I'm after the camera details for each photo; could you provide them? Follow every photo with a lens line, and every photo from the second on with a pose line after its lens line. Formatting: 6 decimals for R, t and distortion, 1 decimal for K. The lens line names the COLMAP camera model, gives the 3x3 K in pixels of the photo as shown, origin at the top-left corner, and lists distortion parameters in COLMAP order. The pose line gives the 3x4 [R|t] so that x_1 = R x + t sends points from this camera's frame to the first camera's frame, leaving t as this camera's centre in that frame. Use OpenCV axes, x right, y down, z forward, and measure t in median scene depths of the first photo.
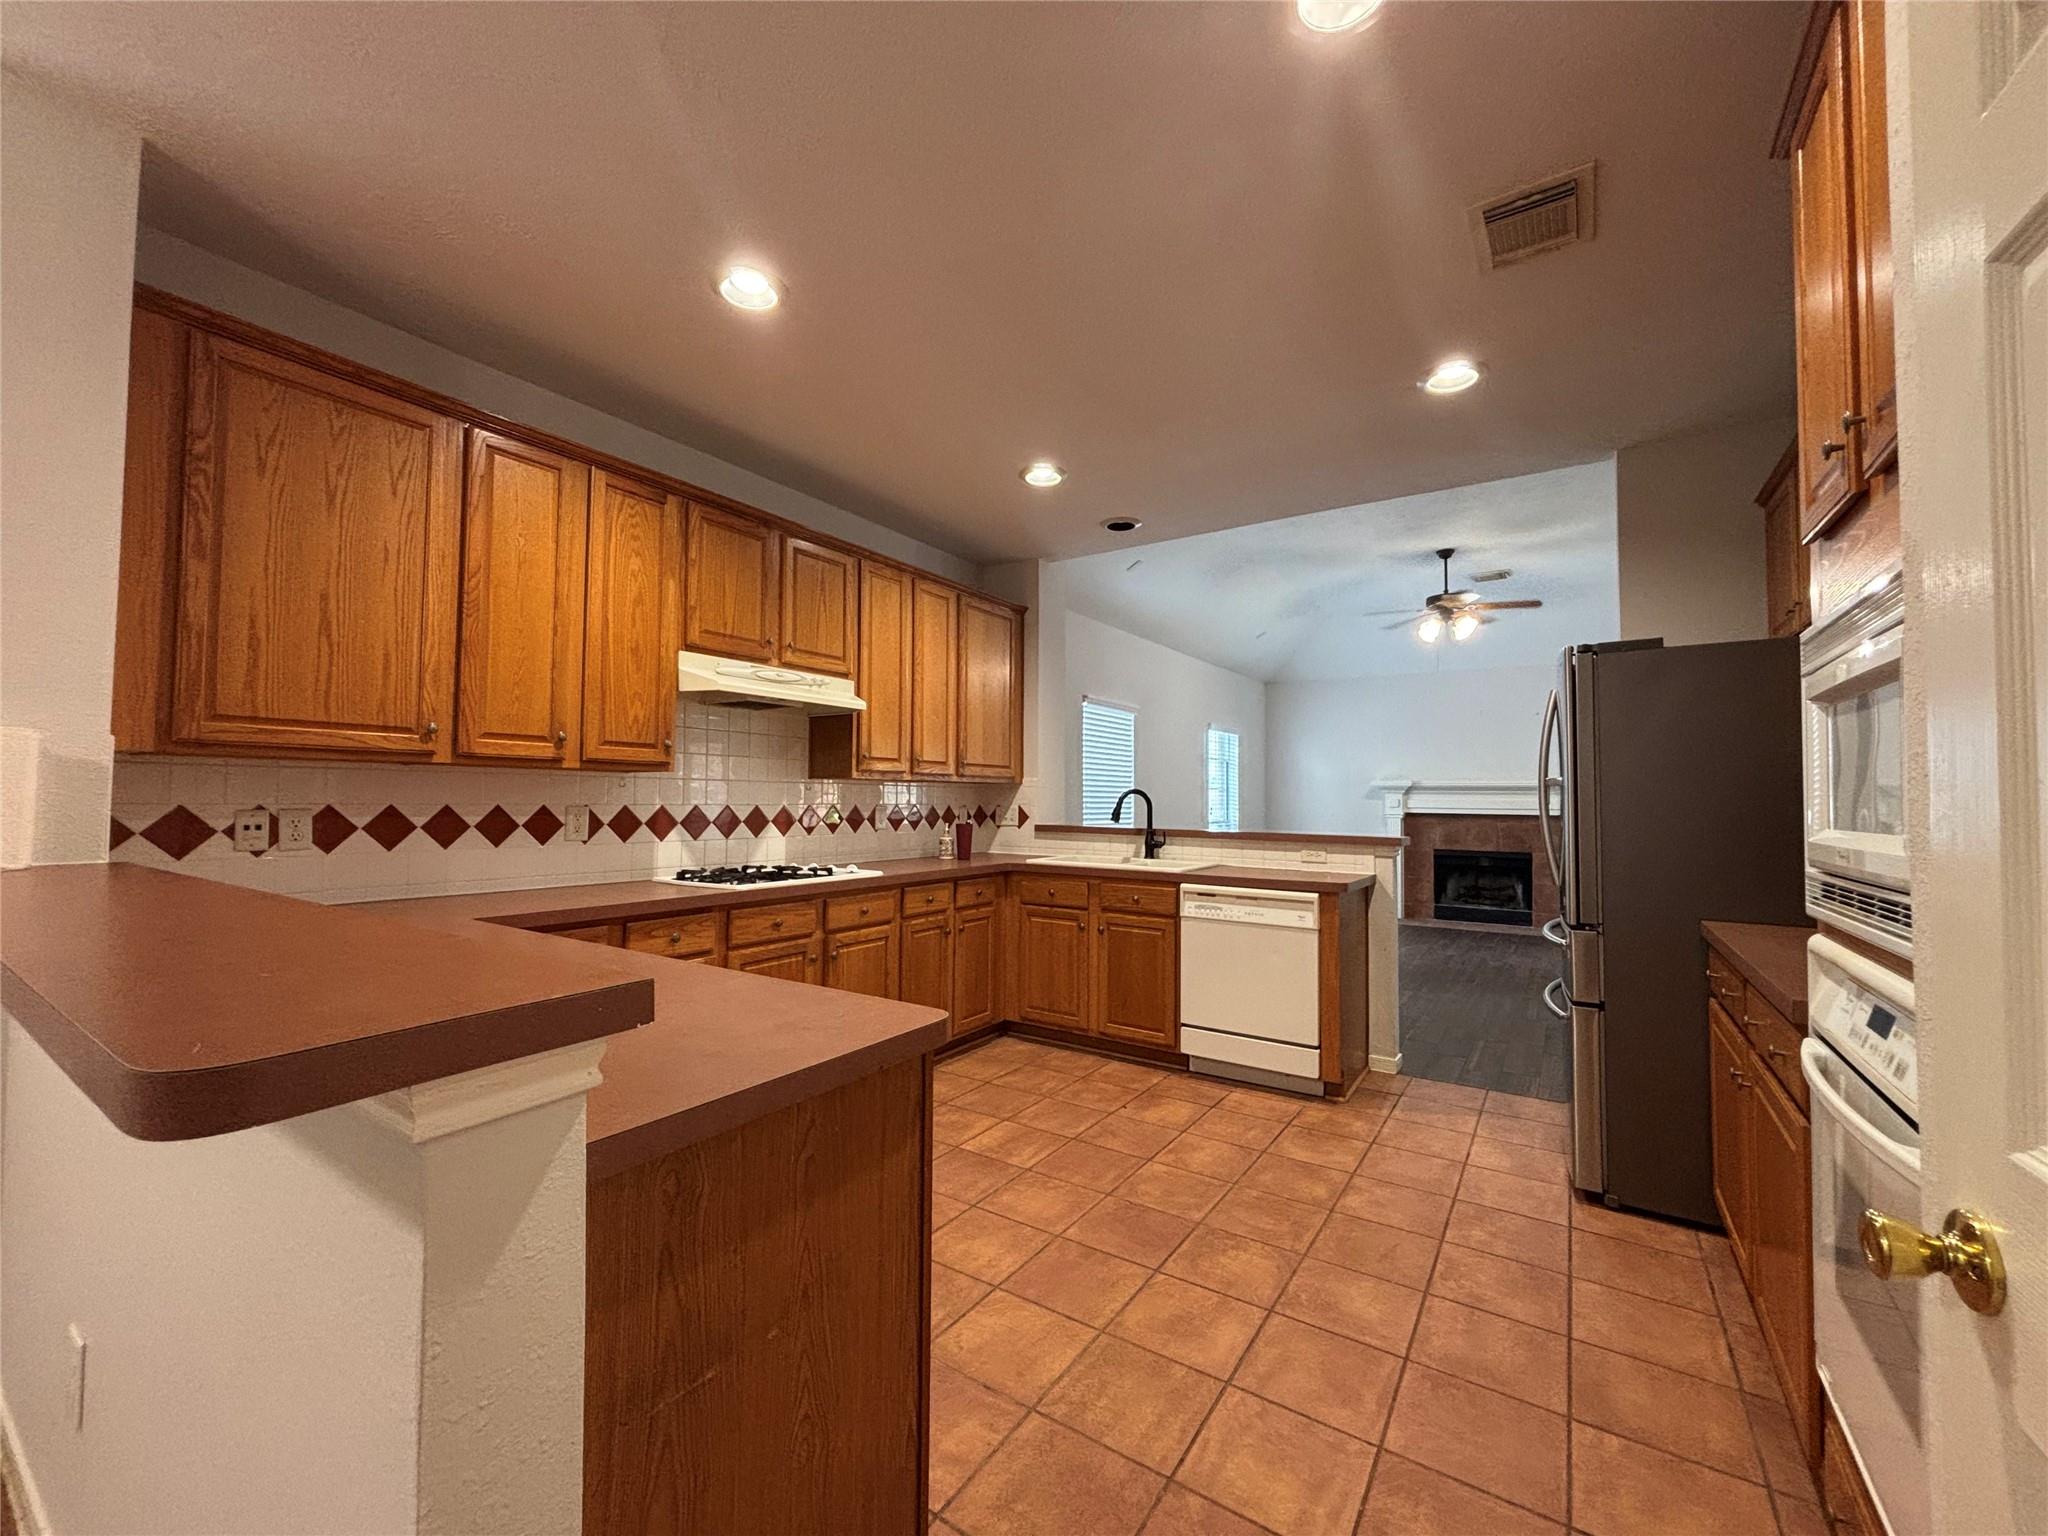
lens RADIAL K [[820.5, 0, 1038.7], [0, 820.5, 772.5], [0, 0, 1]] dist [0.001546, -0.000632]
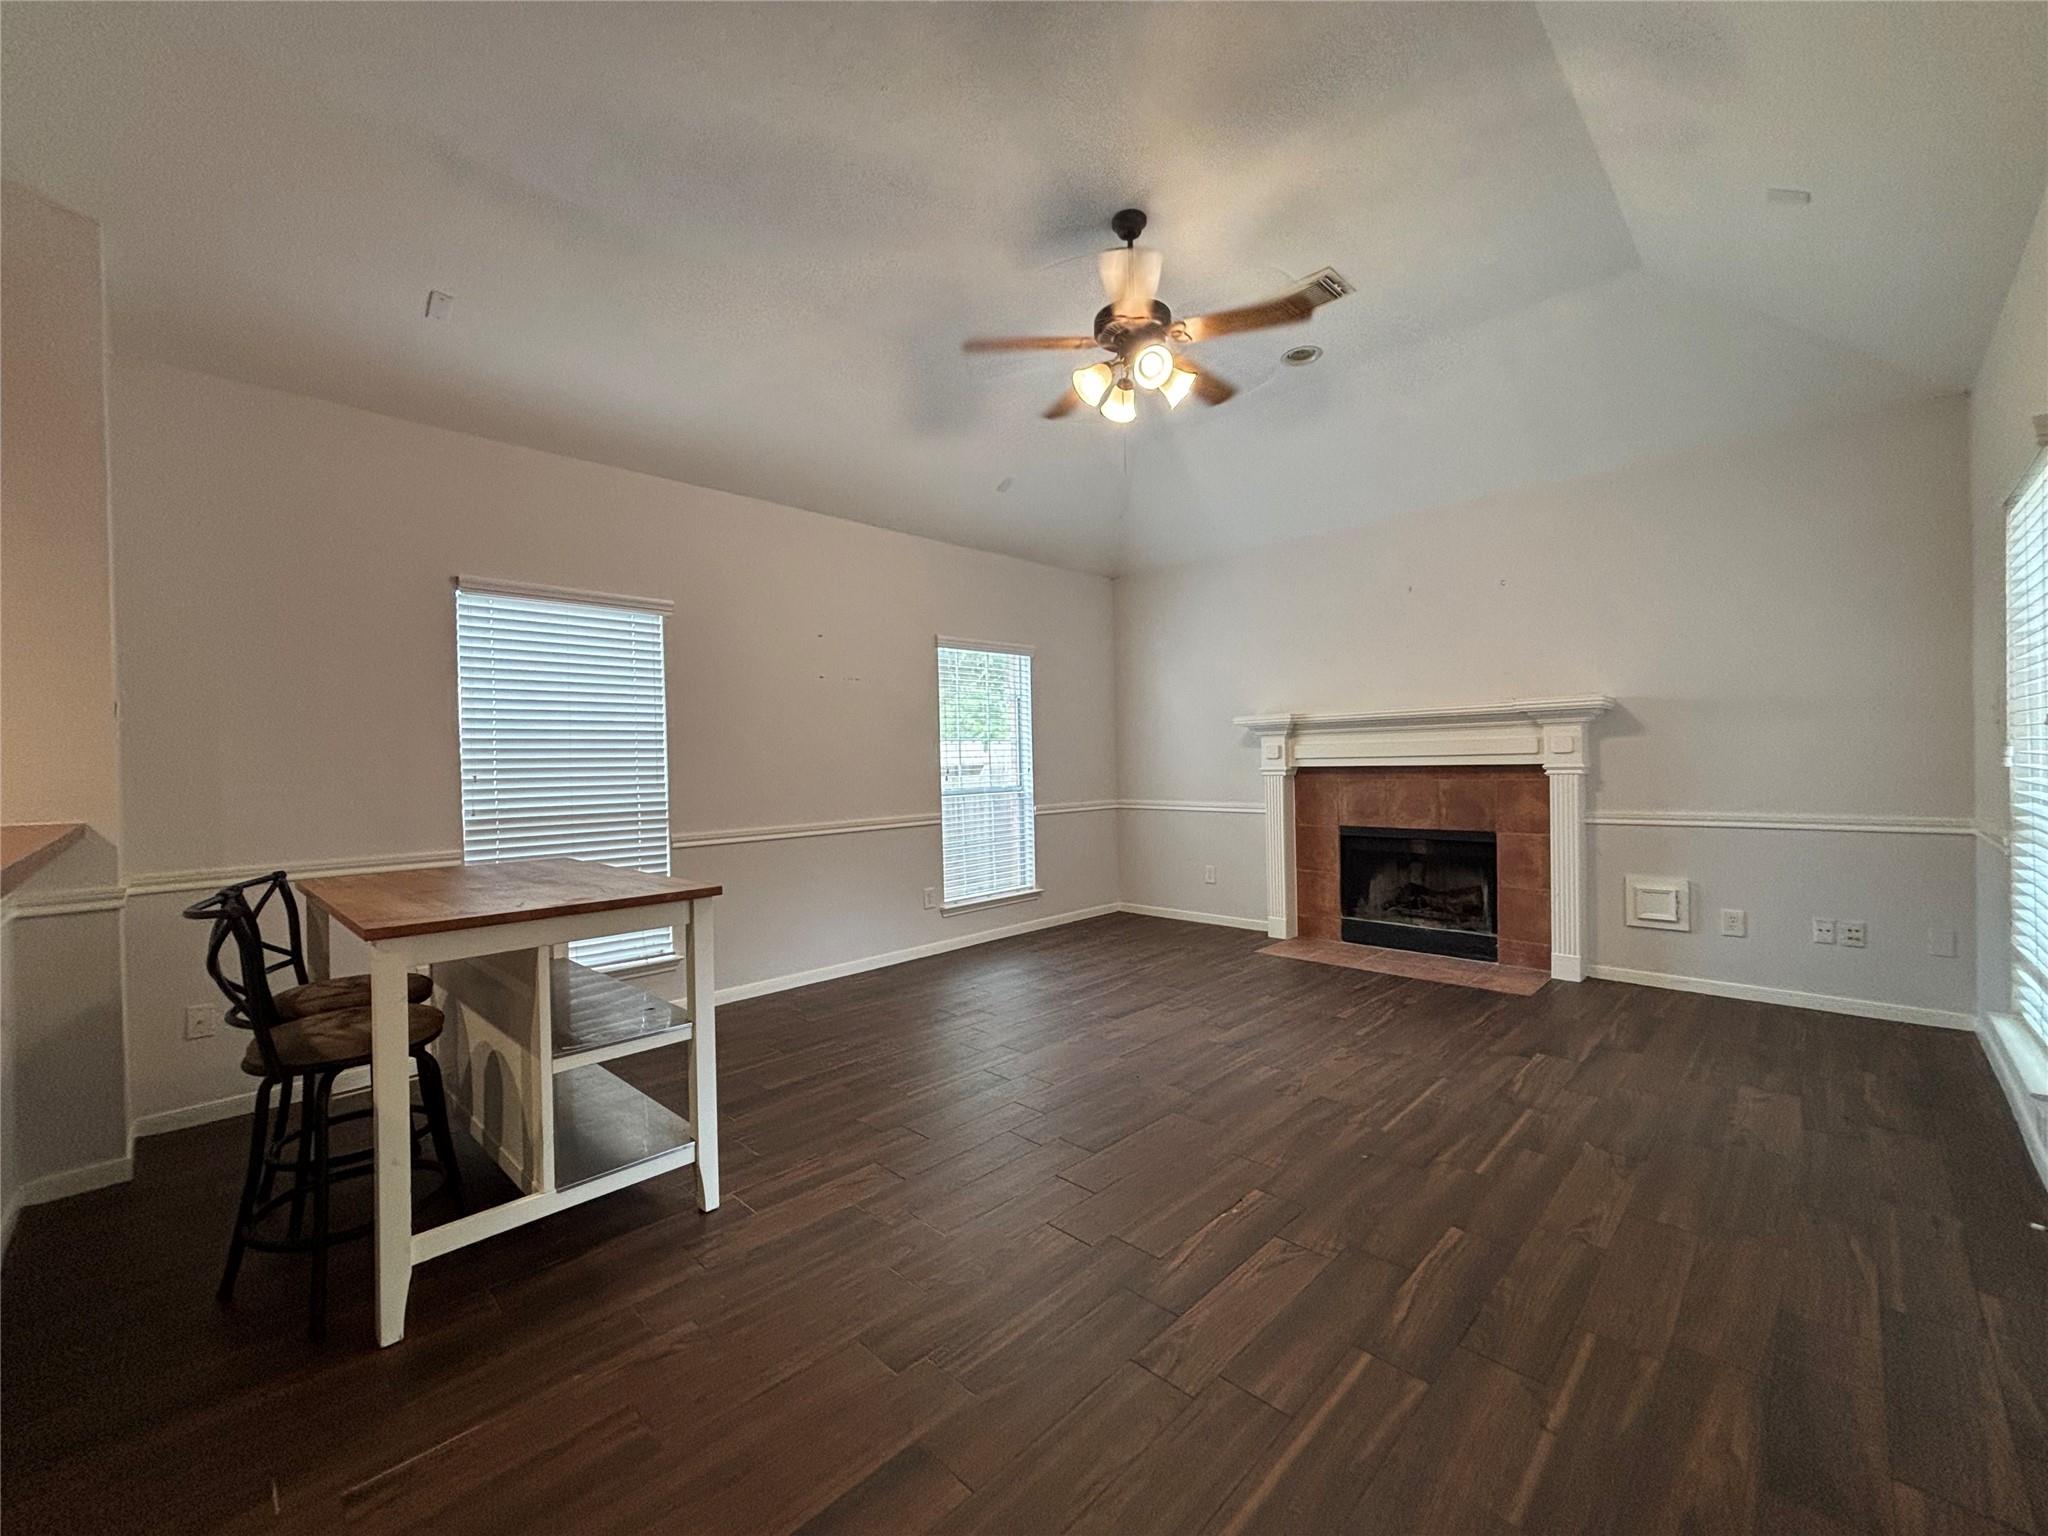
lens RADIAL K [[820.5, 0, 1010.9], [0, 820.5, 774.4], [0, 0, 1]] dist [0.001546, -0.000632]
pose [[0.976346, -0.031435, -0.213918, 0.379174], [0.039894, 0.998579, 0.035342, 0.024828], [0.212503, -0.043040, 0.976212, 0.366496]]
